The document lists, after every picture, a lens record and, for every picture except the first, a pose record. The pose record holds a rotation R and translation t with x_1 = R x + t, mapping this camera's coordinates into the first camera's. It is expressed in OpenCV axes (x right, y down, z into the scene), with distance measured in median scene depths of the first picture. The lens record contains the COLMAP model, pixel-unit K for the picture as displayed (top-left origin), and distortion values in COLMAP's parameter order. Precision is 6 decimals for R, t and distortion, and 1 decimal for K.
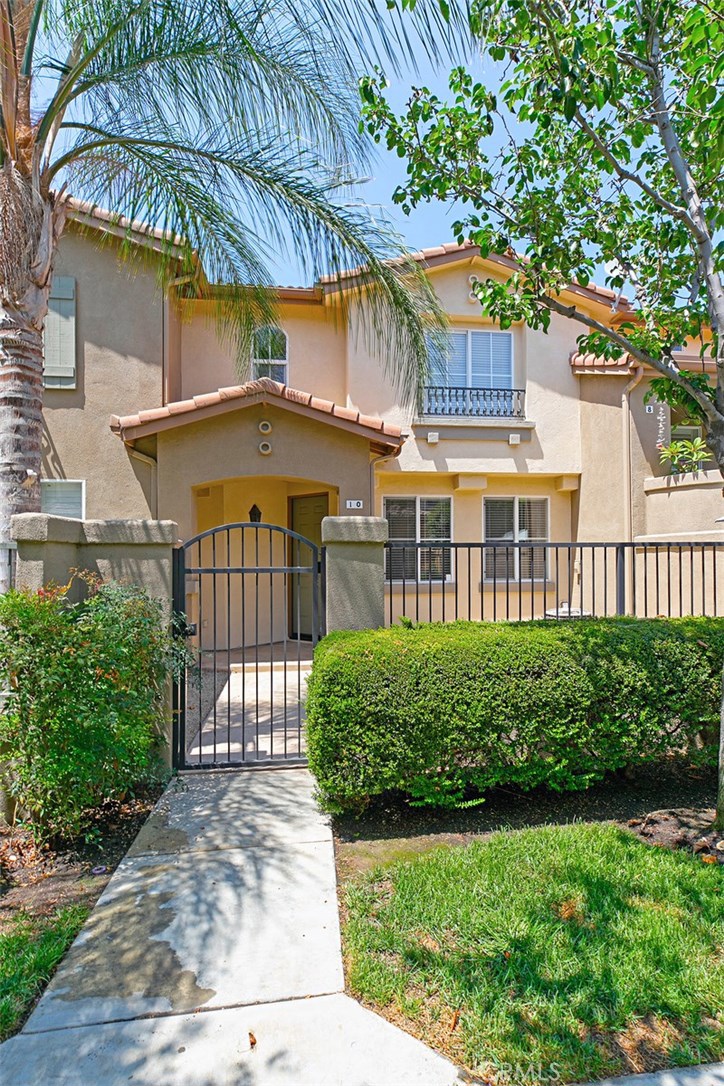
lens RADIAL K [[556.4, 0, 363.2], [0, 556.4, 570.5], [0, 0, 1]] dist [-0.002158, -0.000153]
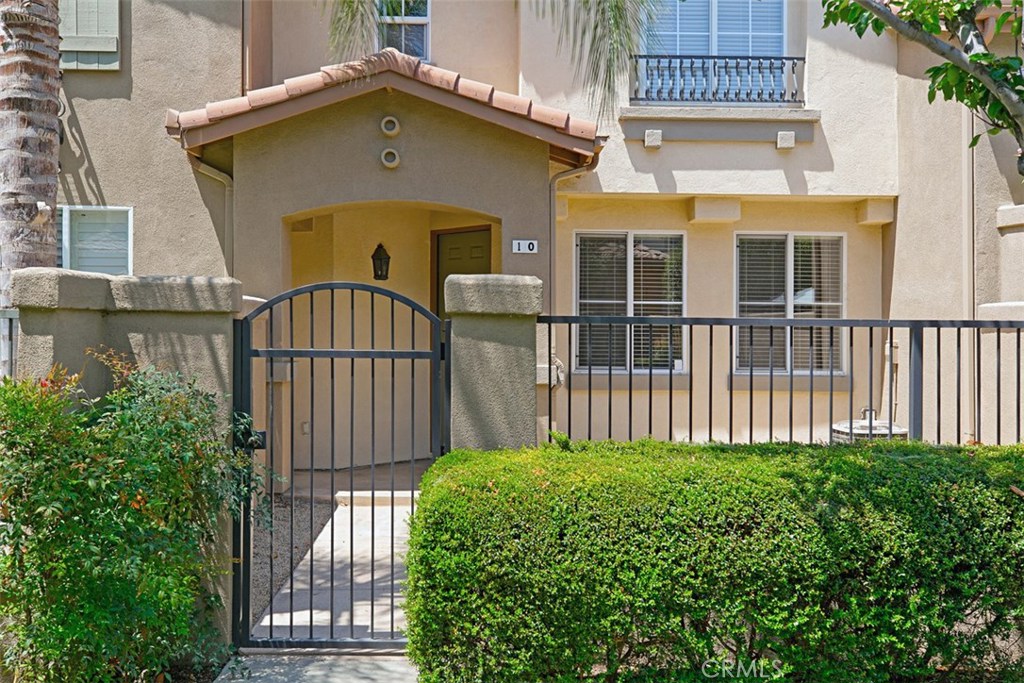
lens RADIAL K [[981.6, 0, 512.0], [0, 981.6, 341.5], [0, 0, 1]] dist [0.005028, -0.001938]
pose [[0.988601, 0.014422, -0.149864, 0.166674], [-0.012205, 0.999802, 0.015702, -0.034613], [0.150061, -0.013694, 0.988582, -0.124081]]
